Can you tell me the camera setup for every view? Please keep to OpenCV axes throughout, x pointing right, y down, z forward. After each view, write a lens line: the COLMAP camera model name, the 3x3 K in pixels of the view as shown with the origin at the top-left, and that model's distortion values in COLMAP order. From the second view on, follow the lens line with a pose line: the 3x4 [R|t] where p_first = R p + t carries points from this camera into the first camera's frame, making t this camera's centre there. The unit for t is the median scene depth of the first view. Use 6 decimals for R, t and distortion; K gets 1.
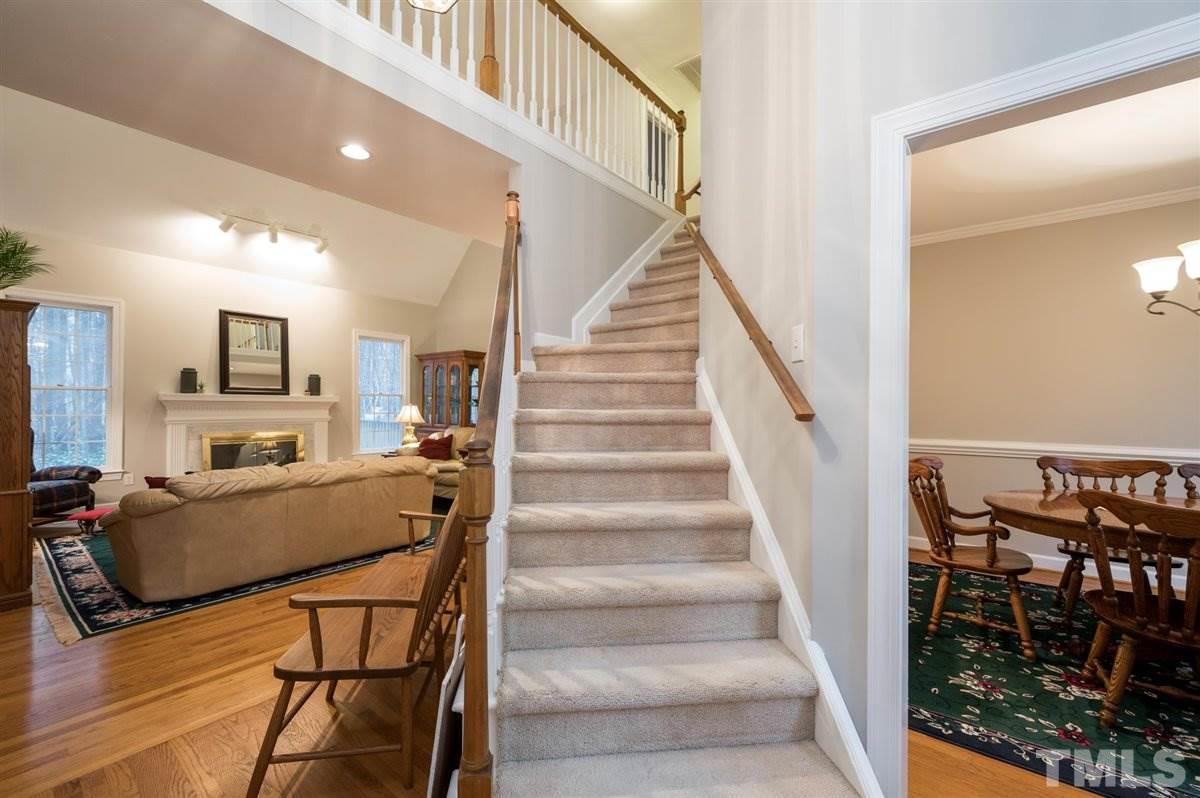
lens RADIAL K [[502.1, 0, 600.4], [0, 502.1, 403.0], [0, 0, 1]] dist [0.008167, -0.001533]
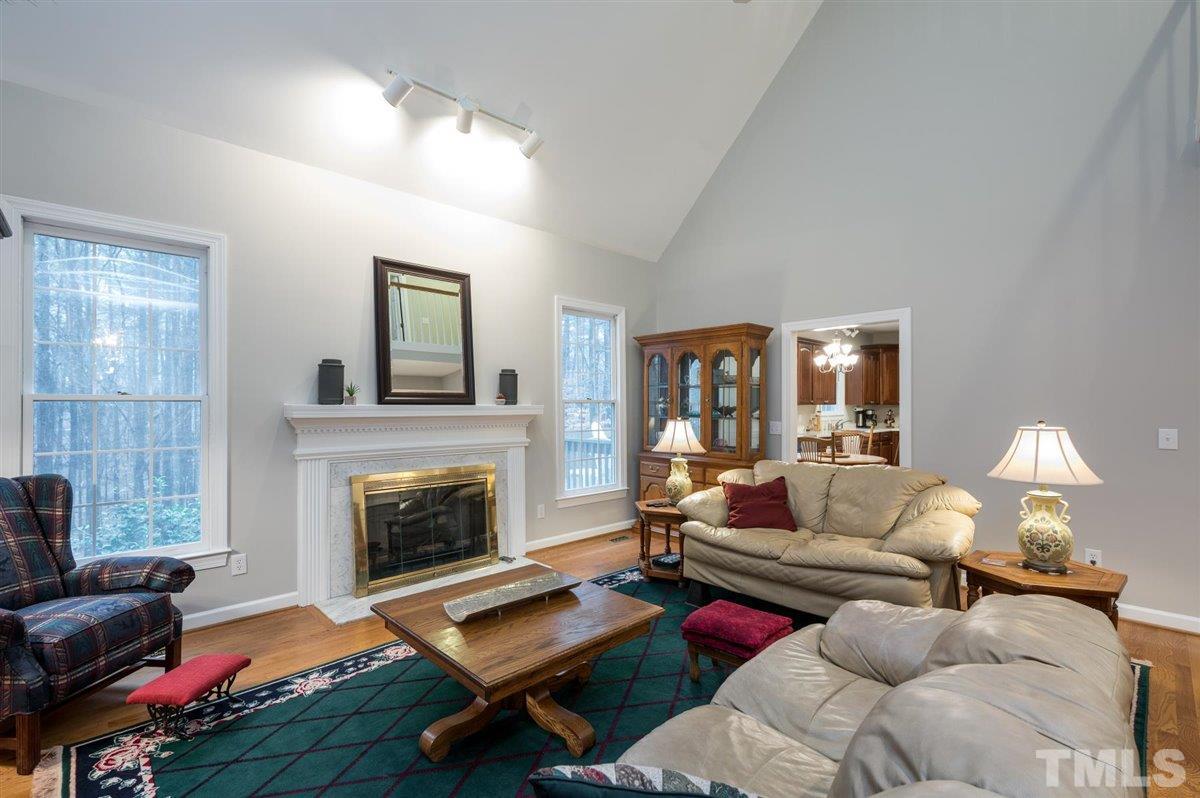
lens RADIAL K [[535.7, 0, 601.7], [0, 535.7, 405.5], [0, 0, 1]] dist [0.003023, 0.000239]
pose [[0.991559, -0.004759, -0.129572, -0.421823], [0.005625, 0.999964, 0.006321, -0.019170], [0.129538, -0.006996, 0.991550, 0.429407]]
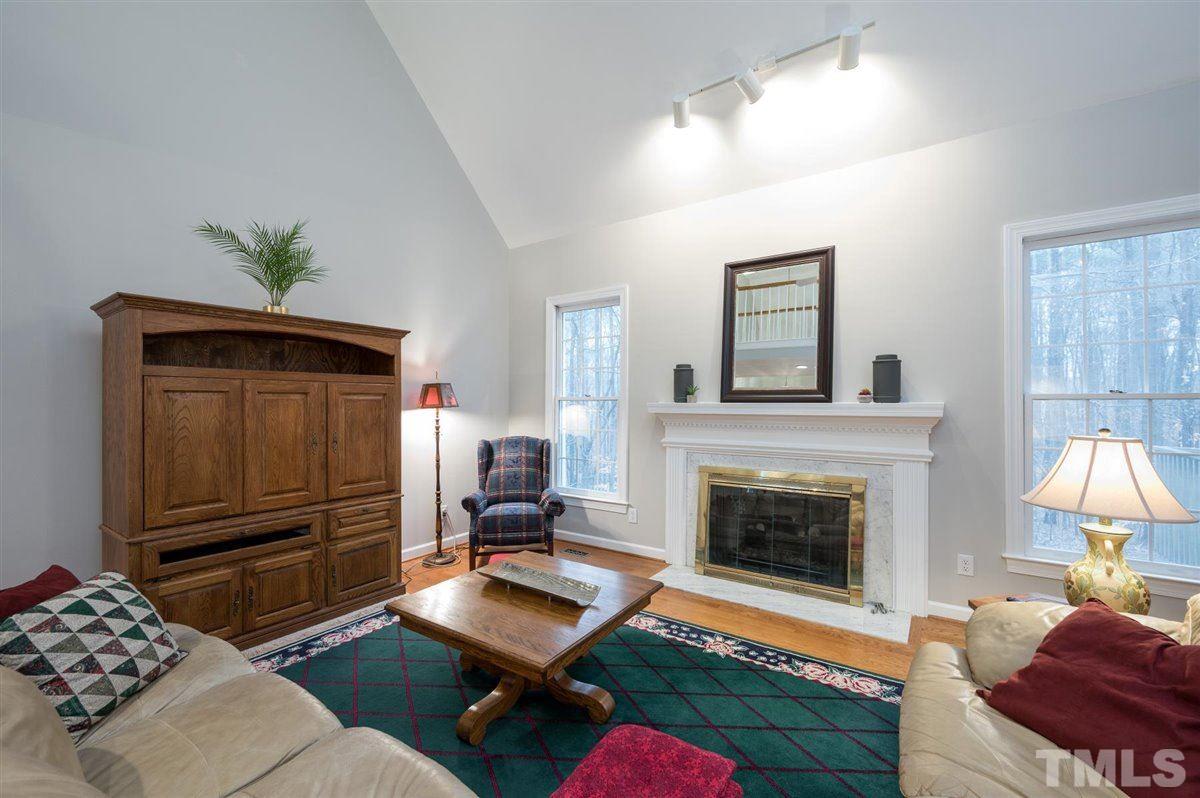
lens RADIAL K [[502.1, 0, 598.6], [0, 502.1, 400.8], [0, 0, 1]] dist [0.008167, -0.001533]
pose [[0.070505, -0.025954, -0.997174, -0.161552], [-0.007018, 0.999624, -0.026514, -0.002588], [0.997487, 0.008867, 0.070296, 0.804446]]
